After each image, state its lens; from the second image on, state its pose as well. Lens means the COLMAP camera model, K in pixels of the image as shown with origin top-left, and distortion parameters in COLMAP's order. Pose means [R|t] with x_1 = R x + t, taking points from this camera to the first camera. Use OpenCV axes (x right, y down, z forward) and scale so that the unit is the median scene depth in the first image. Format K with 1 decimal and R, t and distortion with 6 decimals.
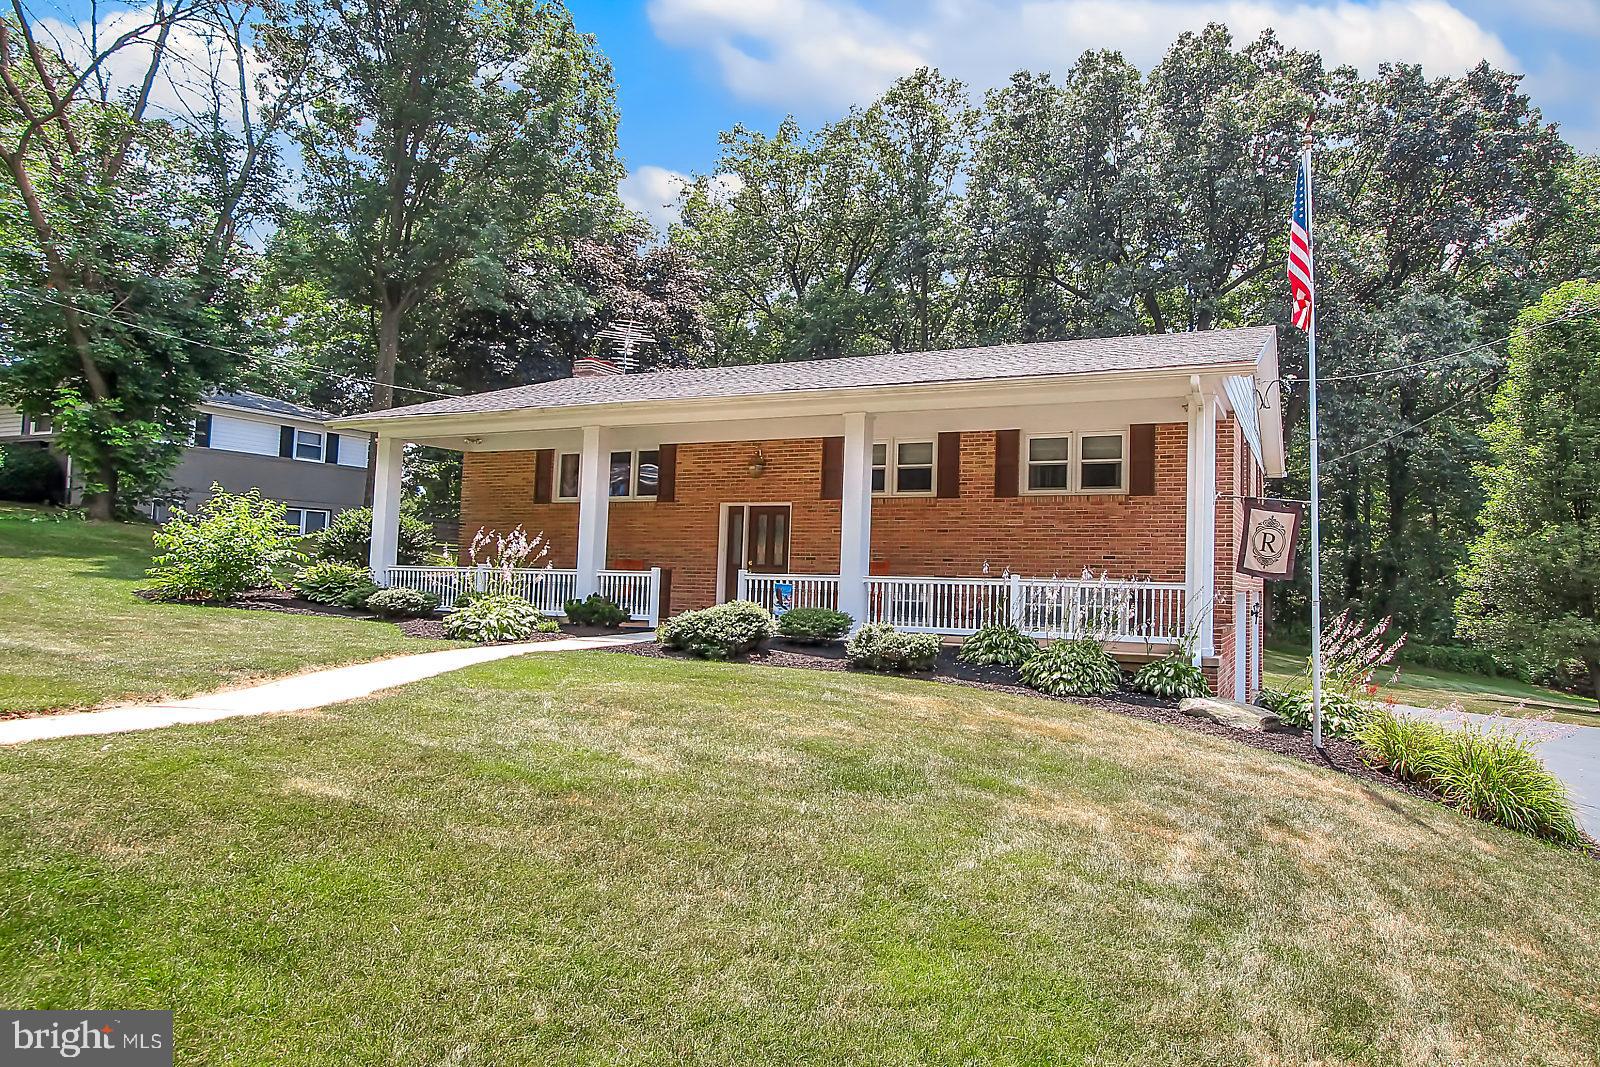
lens RADIAL K [[866.8, 0, 809.6], [0, 866.8, 528.7], [0, 0, 1]] dist [-0.001950, -0.000174]
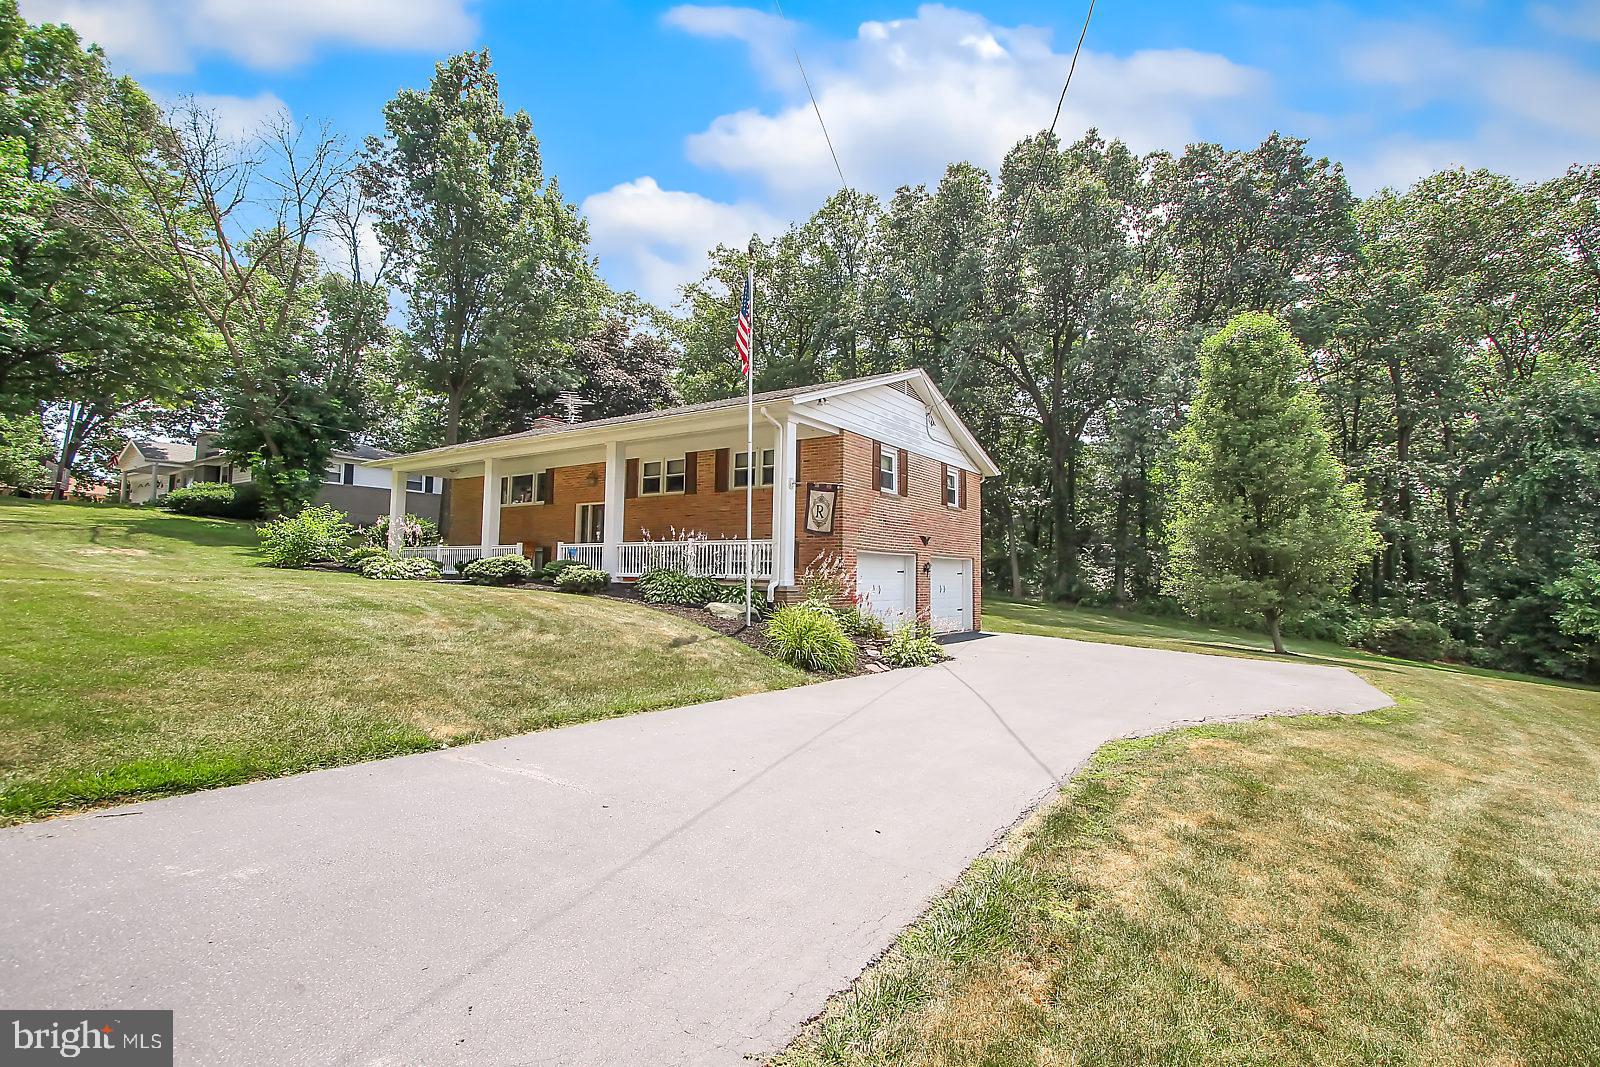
lens RADIAL K [[700.5, 0, 792.4], [0, 700.5, 538.6], [0, 0, 1]] dist [-0.000362, -0.000101]
pose [[0.979388, -0.021420, -0.200848, 0.480266], [0.018901, 0.999717, -0.014451, 0.053456], [0.201100, 0.010357, 0.979516, -0.156057]]
